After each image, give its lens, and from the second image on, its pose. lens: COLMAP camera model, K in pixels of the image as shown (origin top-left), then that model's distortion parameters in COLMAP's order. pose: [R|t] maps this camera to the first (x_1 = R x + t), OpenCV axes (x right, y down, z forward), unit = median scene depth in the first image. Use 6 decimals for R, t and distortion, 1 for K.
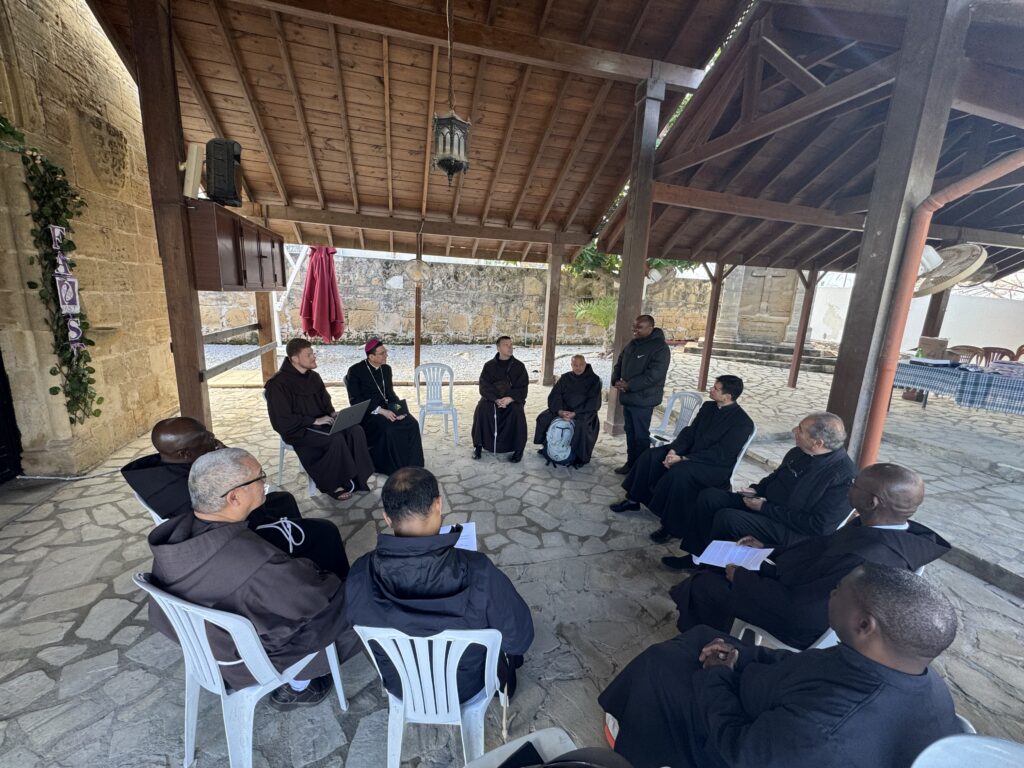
lens RADIAL K [[407.8, 0, 512.2], [0, 407.8, 383.0], [0, 0, 1]] dist [-0.001105, 0.000068]
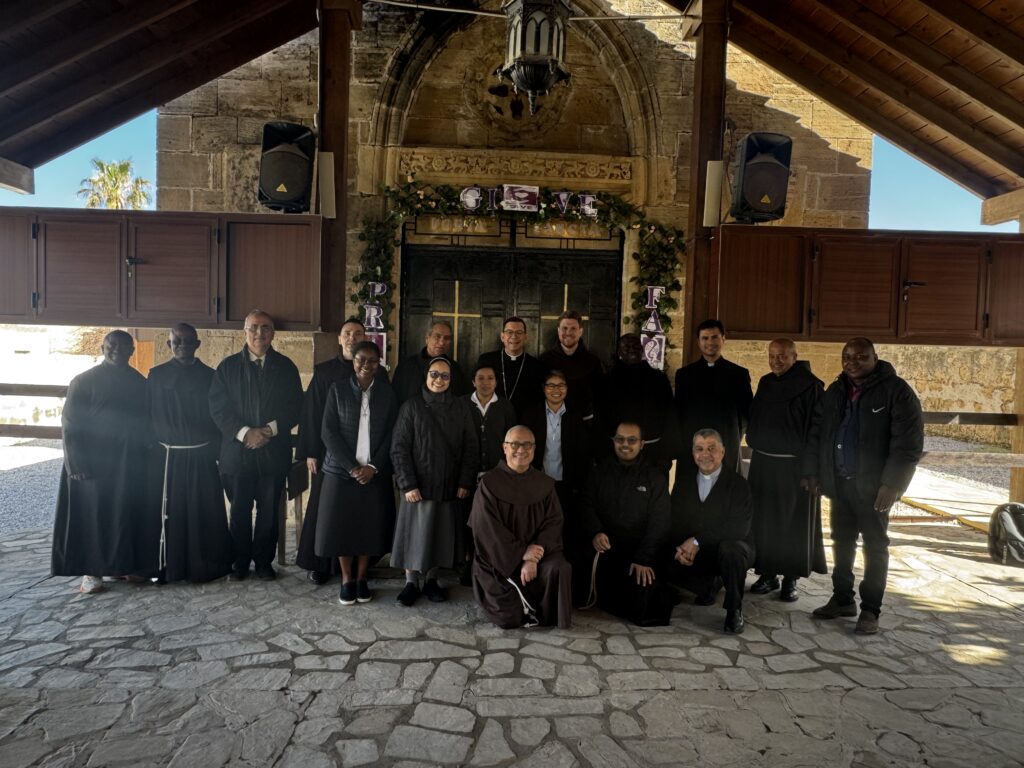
lens RADIAL K [[688.0, 0, 502.5], [0, 688.0, 387.3], [0, 0, 1]] dist [-0.007222, 0.015206]
pose [[-0.262973, -0.009985, -0.964752, 0.498928], [-0.235566, 0.970347, 0.054168, -0.101202], [0.935603, 0.241508, -0.257527, 0.842407]]
